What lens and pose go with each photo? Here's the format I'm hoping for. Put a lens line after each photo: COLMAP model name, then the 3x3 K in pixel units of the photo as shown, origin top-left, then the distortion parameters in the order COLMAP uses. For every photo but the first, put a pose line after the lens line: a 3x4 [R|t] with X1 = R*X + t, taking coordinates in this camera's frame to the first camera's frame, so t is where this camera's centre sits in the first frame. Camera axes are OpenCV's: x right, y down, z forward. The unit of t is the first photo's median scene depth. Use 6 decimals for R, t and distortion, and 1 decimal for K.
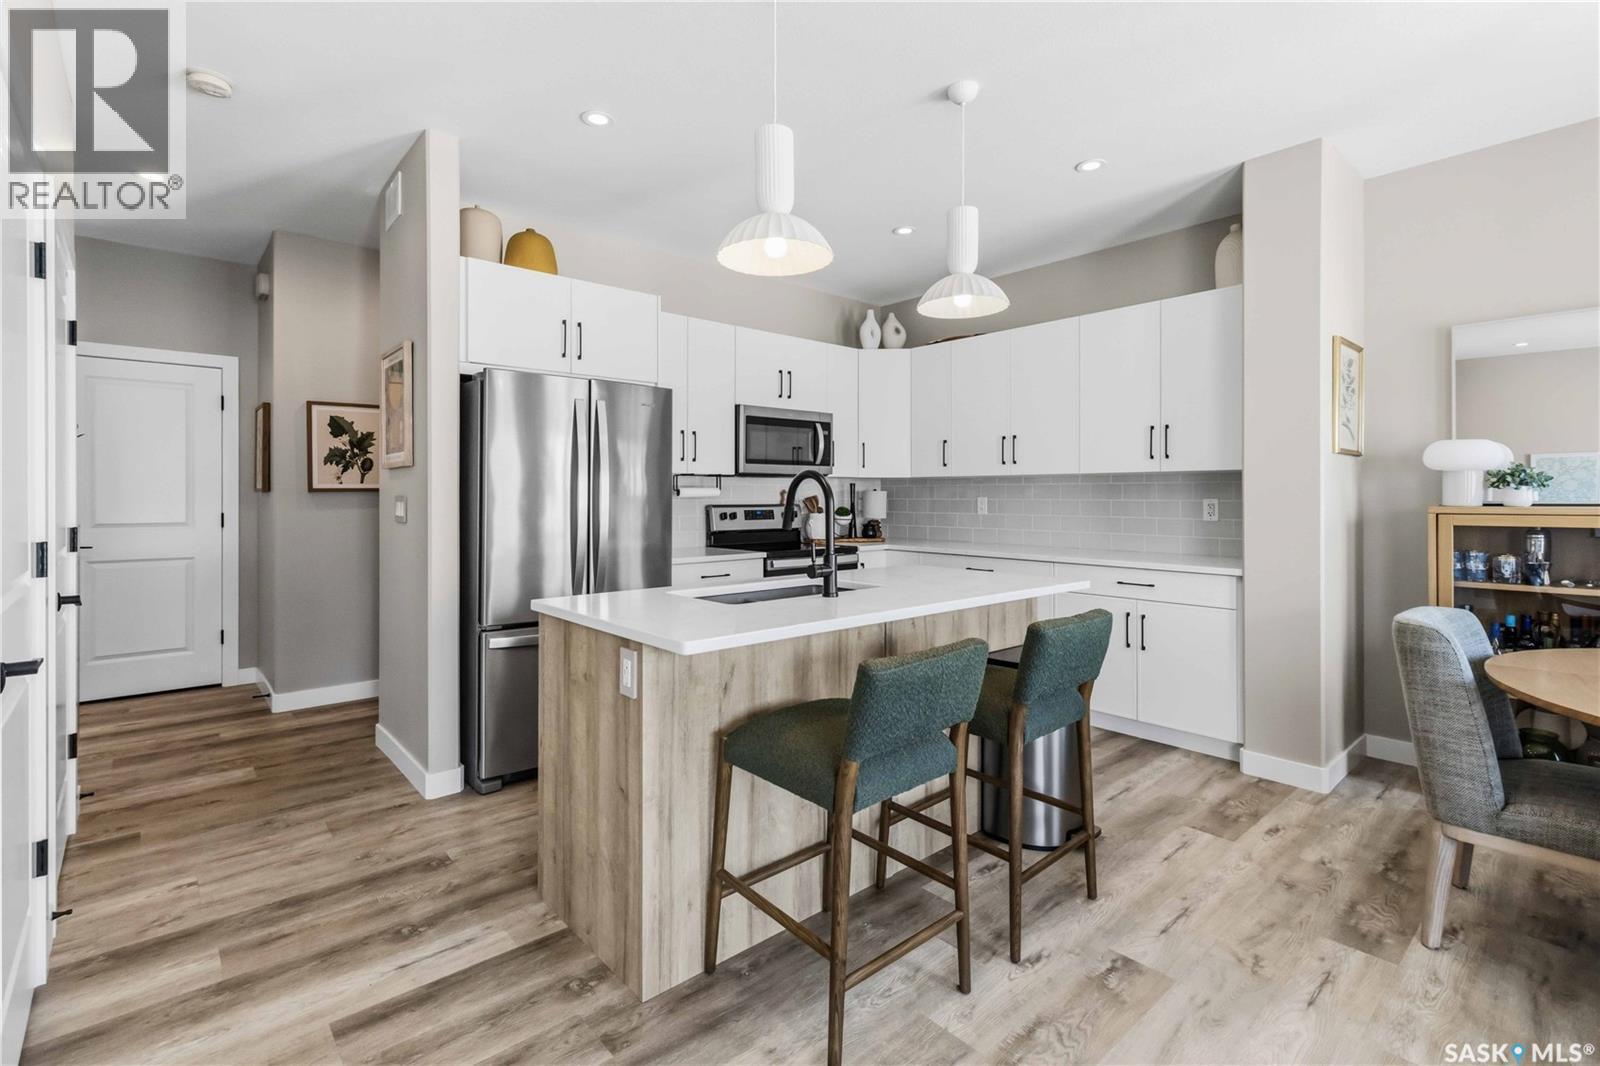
lens RADIAL K [[743.2, 0, 789.3], [0, 743.2, 496.0], [0, 0, 1]] dist [0.014729, -0.002995]
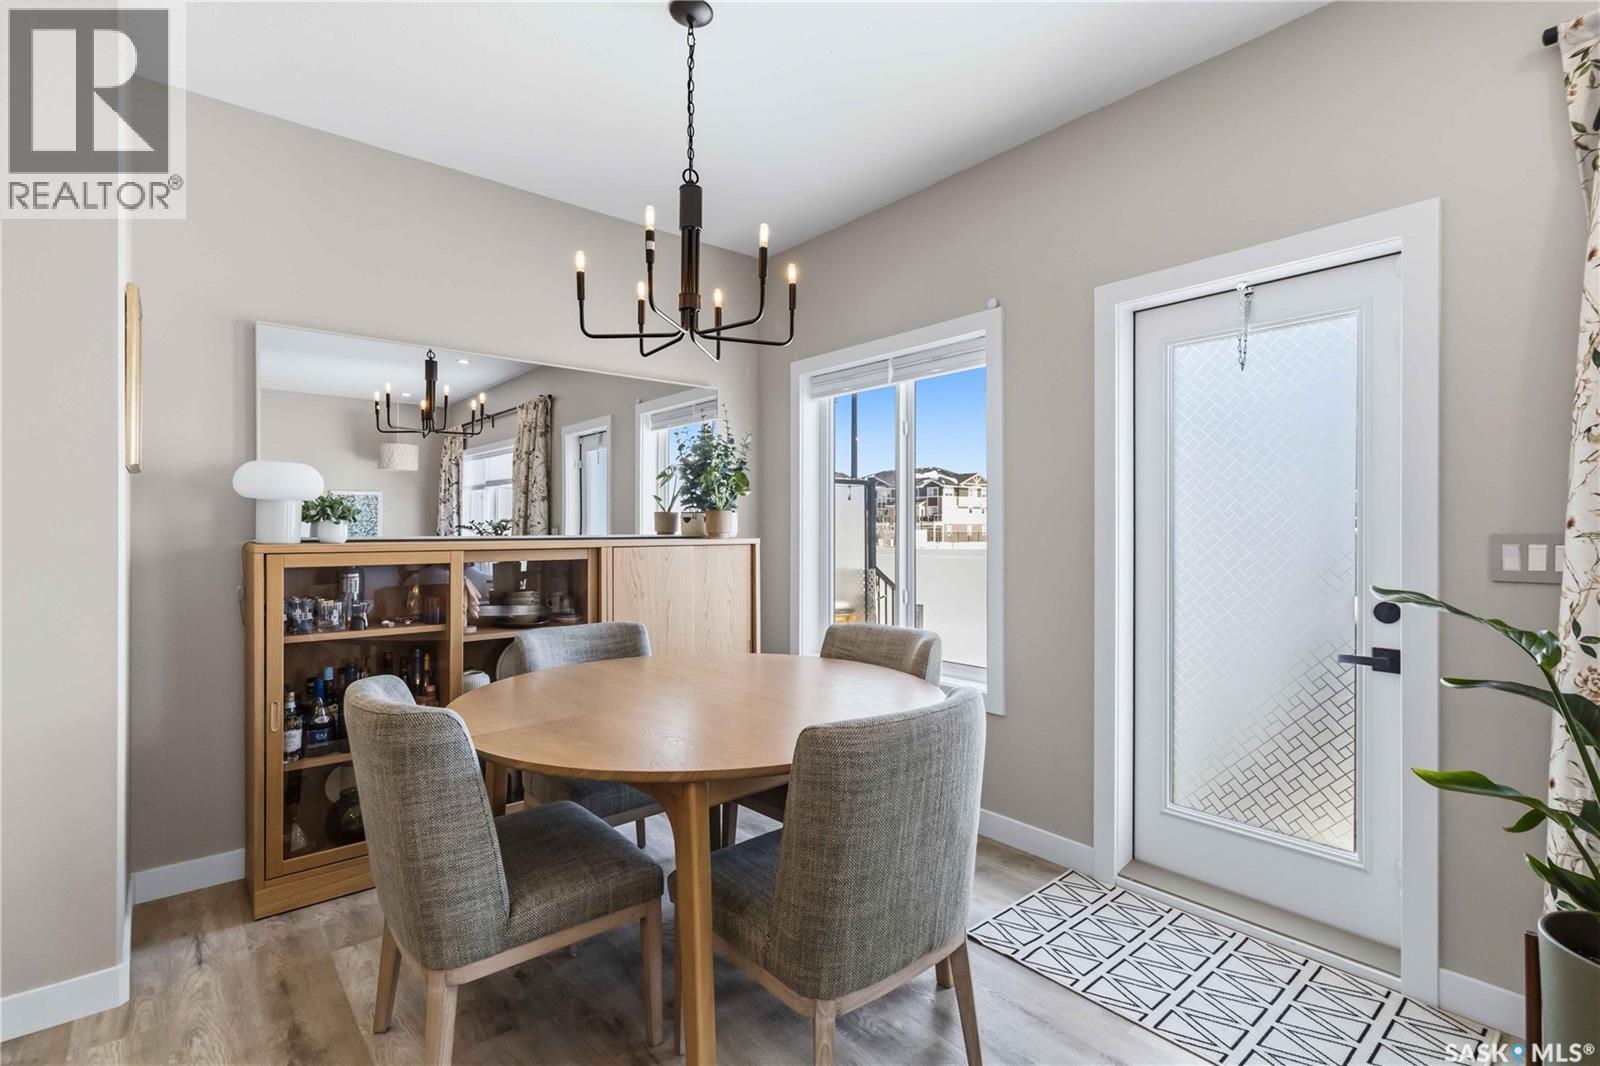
lens RADIAL K [[743.2, 0, 802.7], [0, 743.2, 528.7], [0, 0, 1]] dist [0.014729, -0.002995]
pose [[0.007127, 0.002059, 0.999972, 0.084646], [-0.002136, 0.999996, -0.002043, -0.002288], [-0.999972, -0.002122, 0.007132, 0.424636]]
